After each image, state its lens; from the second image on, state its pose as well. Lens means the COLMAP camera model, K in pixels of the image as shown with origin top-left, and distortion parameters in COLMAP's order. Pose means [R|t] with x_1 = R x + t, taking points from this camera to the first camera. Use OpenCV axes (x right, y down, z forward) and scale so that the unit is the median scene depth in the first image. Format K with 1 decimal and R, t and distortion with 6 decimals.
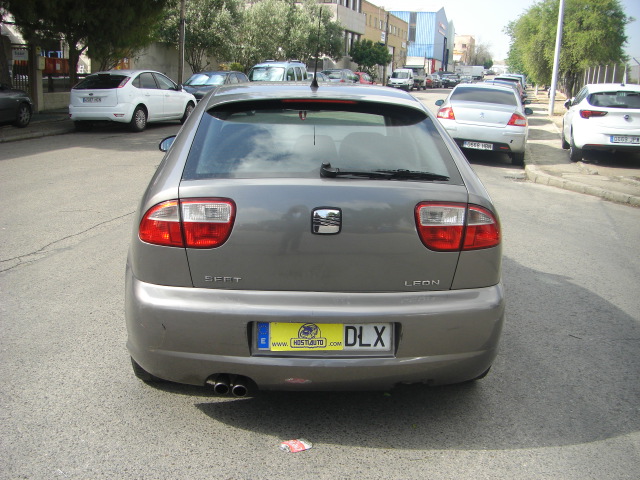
lens RADIAL K [[731.9, 0, 310.2], [0, 731.9, 280.3], [0, 0, 1]] dist [-0.141949, 0.000000]
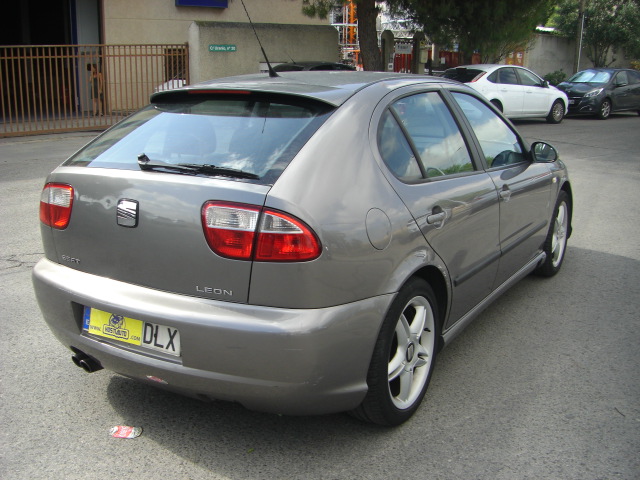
lens RADIAL K [[731.9, 0, 298.0], [0, 731.9, 274.8], [0, 0, 1]] dist [-0.141949, 0.000000]
pose [[0.807677, 0.134180, -0.574155, 0.180539], [-0.135309, 0.989954, 0.041010, -0.016058], [0.573890, 0.044566, 0.817719, 0.075689]]
